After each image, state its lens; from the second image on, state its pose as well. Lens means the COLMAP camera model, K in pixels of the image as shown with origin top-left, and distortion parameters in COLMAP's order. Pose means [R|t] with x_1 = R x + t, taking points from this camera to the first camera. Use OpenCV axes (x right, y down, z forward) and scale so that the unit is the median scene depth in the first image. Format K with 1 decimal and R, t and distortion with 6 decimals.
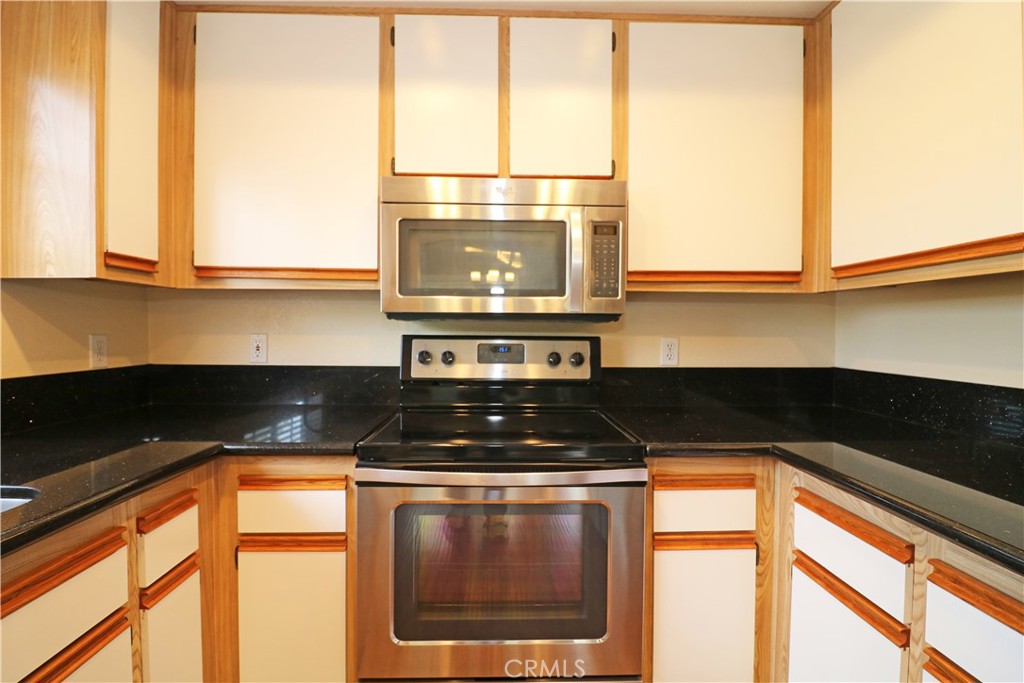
lens RADIAL K [[474.3, 0, 510.4], [0, 474.3, 338.0], [0, 0, 1]] dist [-0.014912, -0.000474]
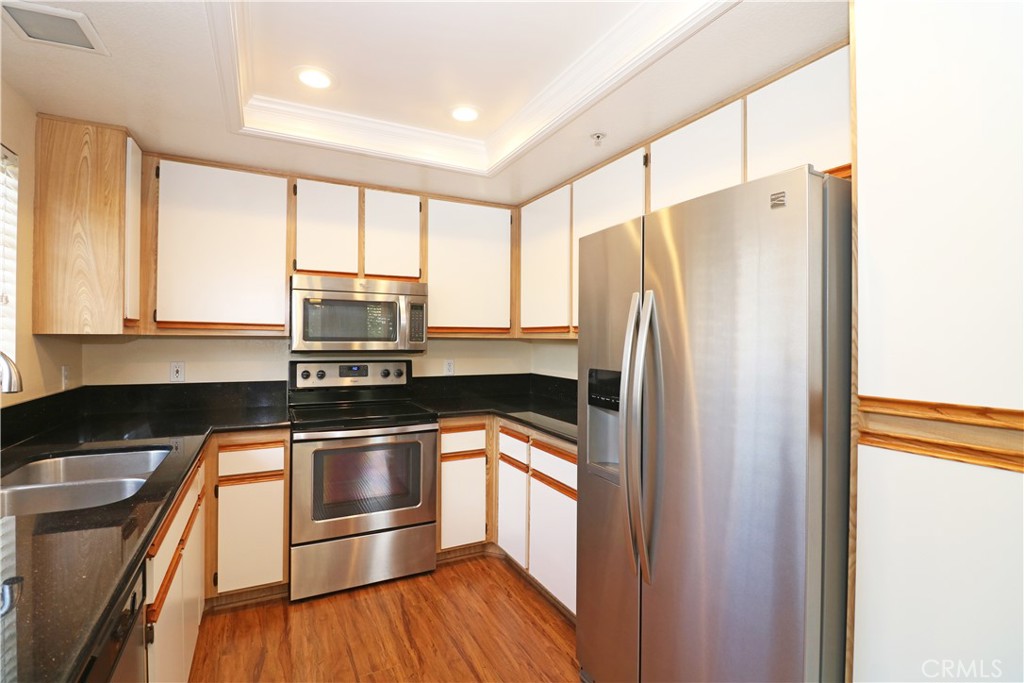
lens RADIAL K [[474.3, 0, 511.6], [0, 474.3, 339.2], [0, 0, 1]] dist [-0.014912, -0.000474]
pose [[0.903281, 0.001240, 0.429047, -0.280002], [0.005022, 0.999897, -0.013461, -0.065994], [-0.429020, 0.014313, 0.903182, -0.918915]]
